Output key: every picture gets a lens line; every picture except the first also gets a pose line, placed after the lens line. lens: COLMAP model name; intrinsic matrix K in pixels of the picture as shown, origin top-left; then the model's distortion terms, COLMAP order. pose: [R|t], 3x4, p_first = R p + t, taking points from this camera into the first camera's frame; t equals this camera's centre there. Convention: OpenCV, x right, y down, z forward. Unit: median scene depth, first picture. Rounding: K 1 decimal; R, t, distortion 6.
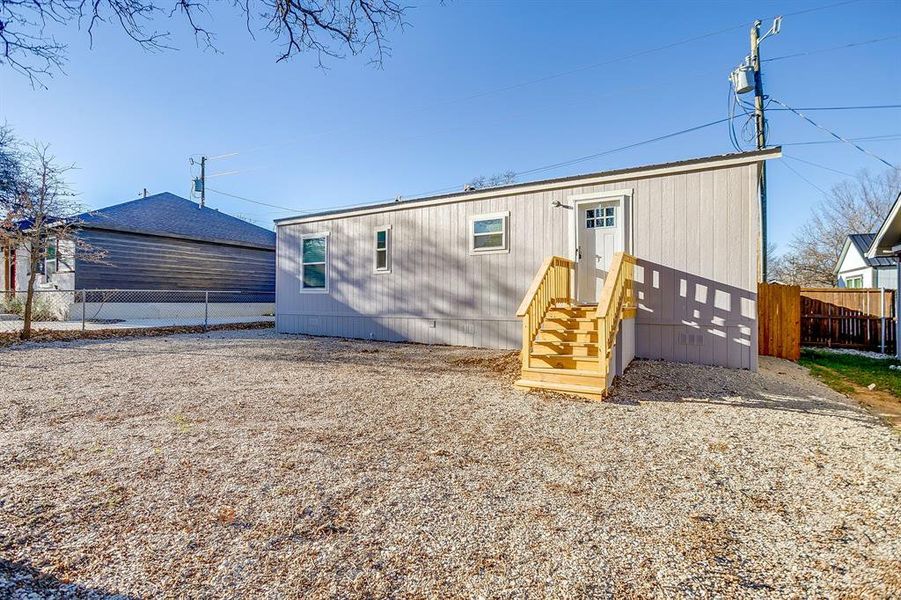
lens RADIAL K [[447.9, 0, 453.3], [0, 447.9, 308.4], [0, 0, 1]] dist [-0.041661, 0.033104]
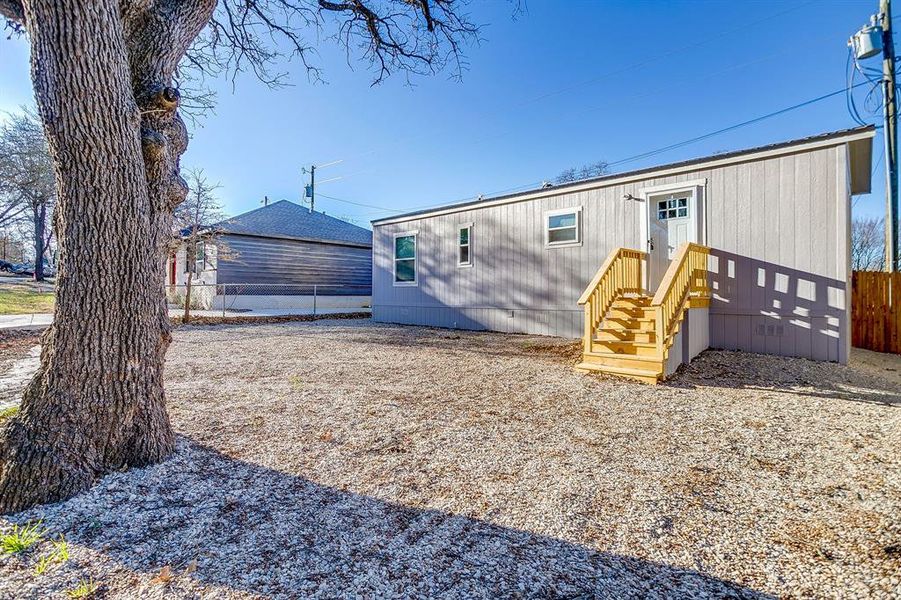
lens RADIAL K [[444.1, 0, 450.5], [0, 444.1, 300.0], [0, 0, 1]] dist [-0.028455, 0.025367]
pose [[0.977658, 0.000464, -0.210200, 0.054535], [-0.001733, 0.999981, -0.005853, 0.011366], [0.210193, 0.006087, 0.977641, -0.095691]]
